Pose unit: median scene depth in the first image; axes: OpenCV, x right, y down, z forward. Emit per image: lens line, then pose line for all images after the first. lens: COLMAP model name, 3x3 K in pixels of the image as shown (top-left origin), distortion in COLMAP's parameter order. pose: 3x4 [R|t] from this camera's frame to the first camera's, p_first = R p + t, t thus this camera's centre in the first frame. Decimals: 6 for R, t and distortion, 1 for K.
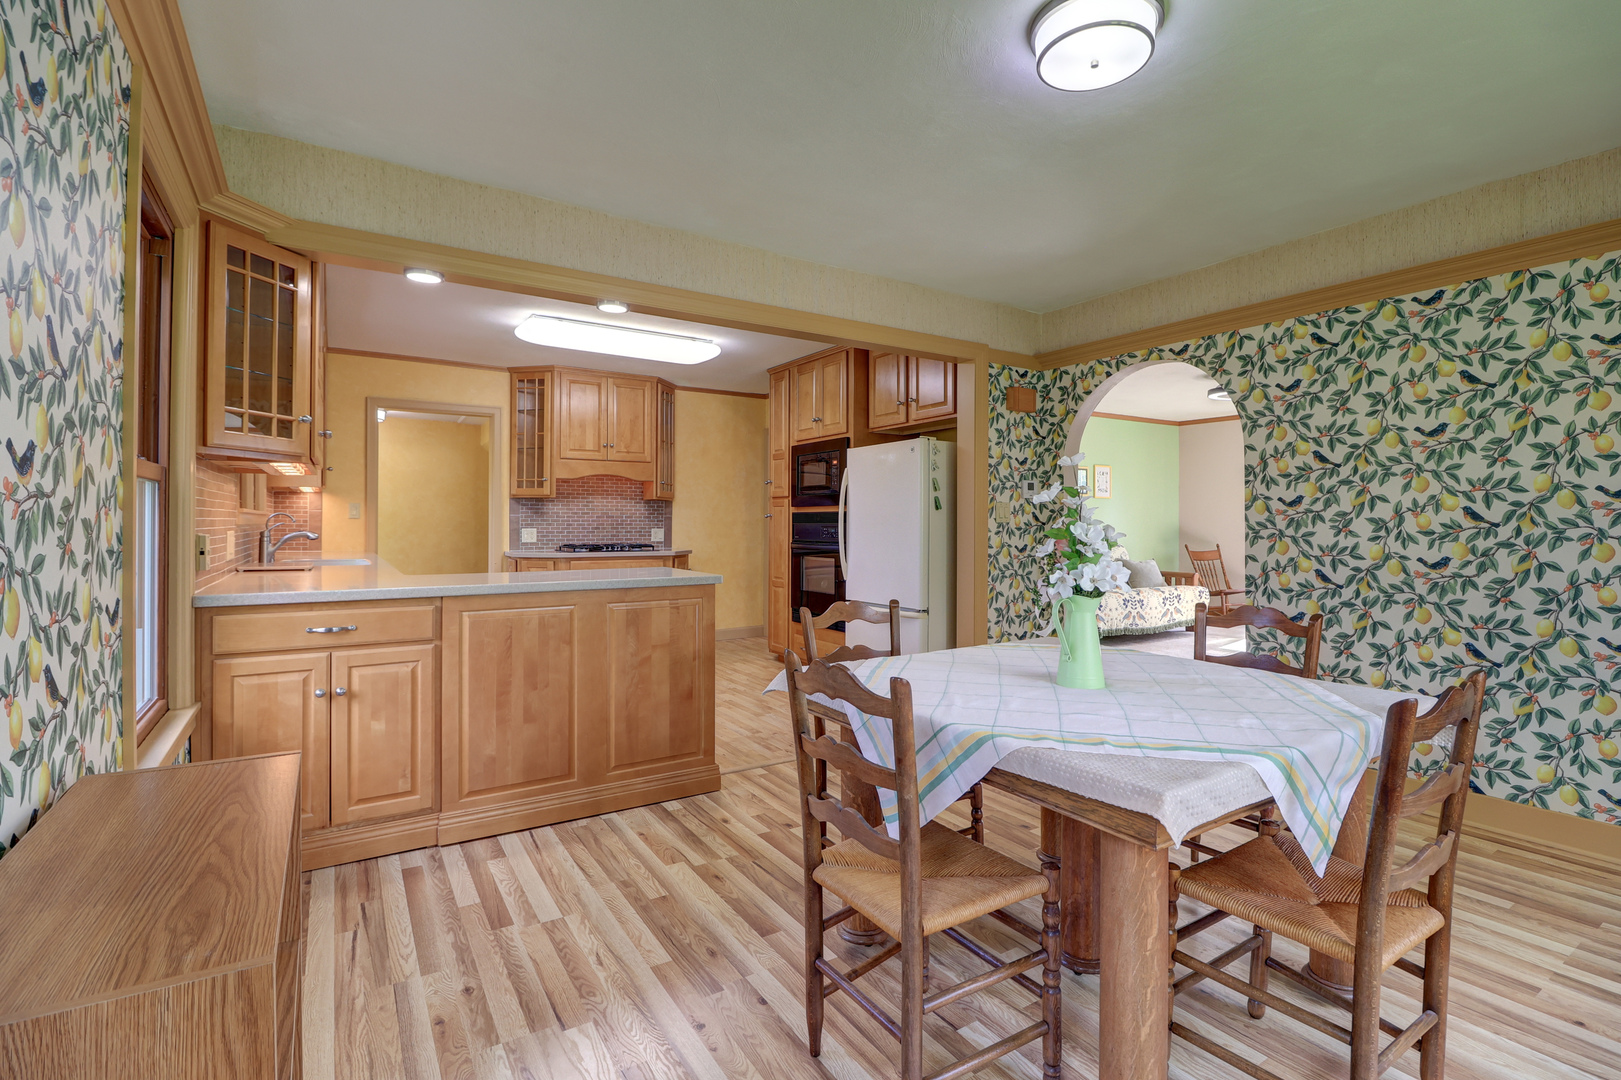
lens RADIAL K [[743.7, 0, 815.3], [0, 743.7, 526.0], [0, 0, 1]] dist [-0.014054, -0.003746]
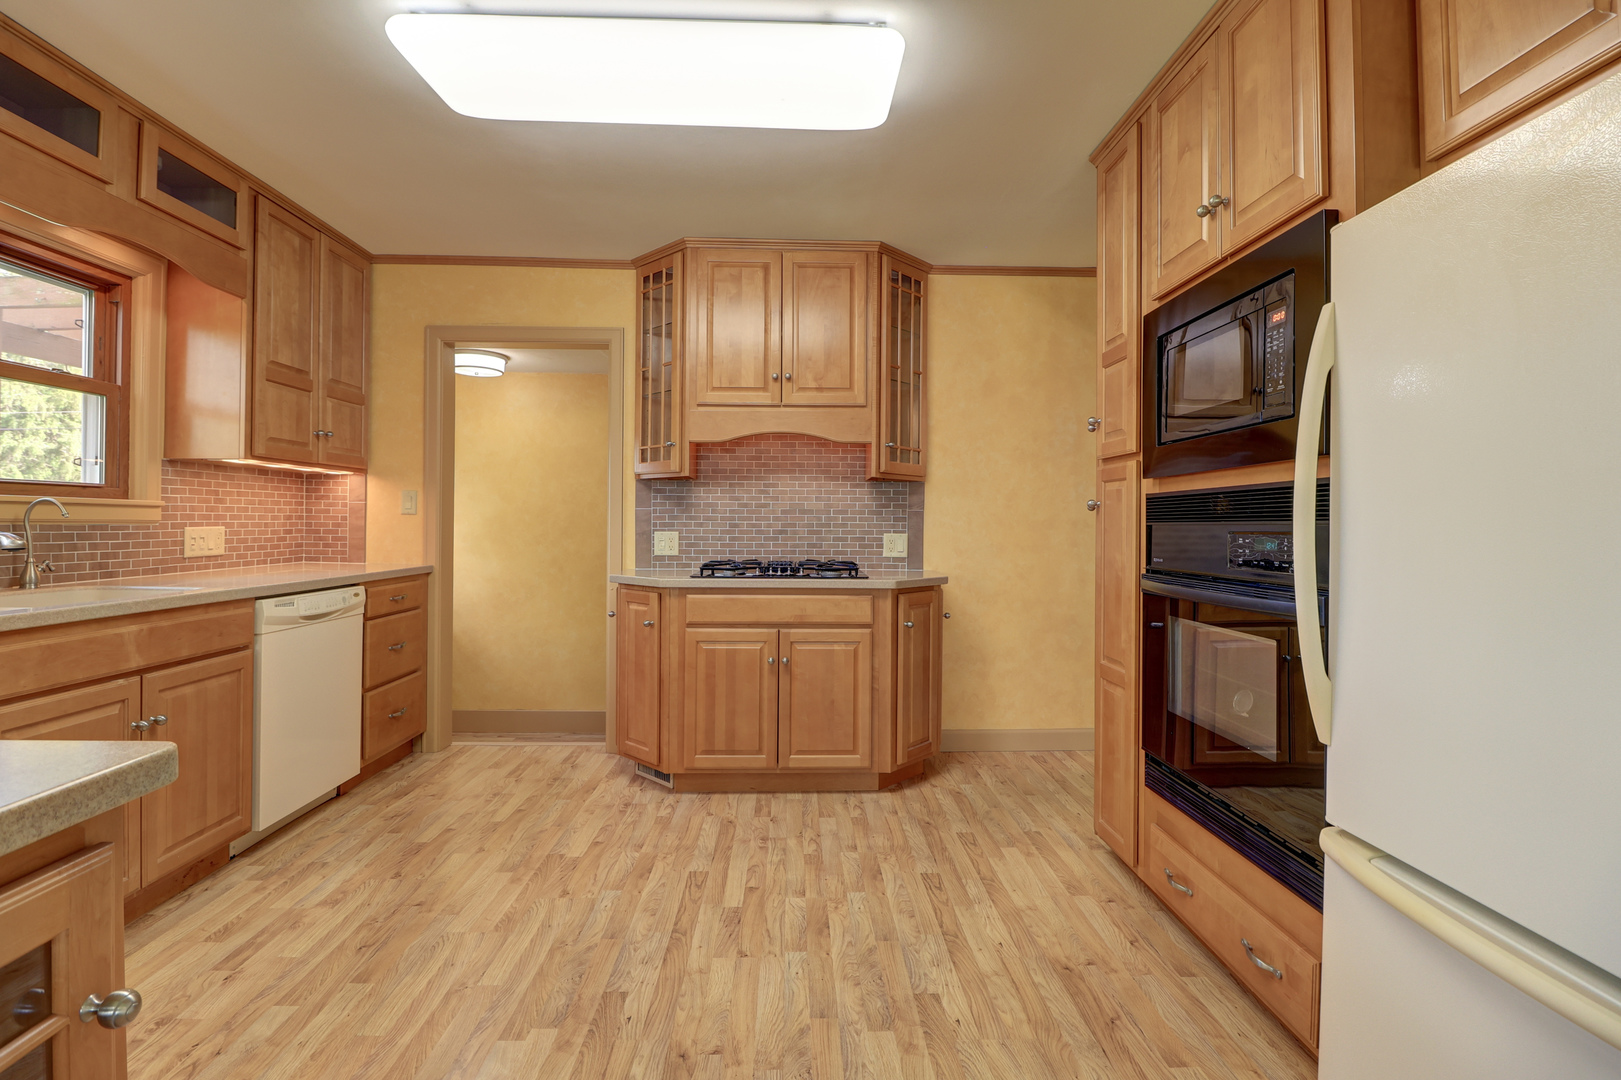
lens RADIAL K [[743.7, 0, 817.3], [0, 743.7, 524.2], [0, 0, 1]] dist [-0.014054, -0.003746]
pose [[0.860113, 0.002840, -0.510096, 0.017141], [-0.006551, 0.999964, -0.005477, -0.000087], [0.510062, 0.008053, 0.860100, 0.601278]]
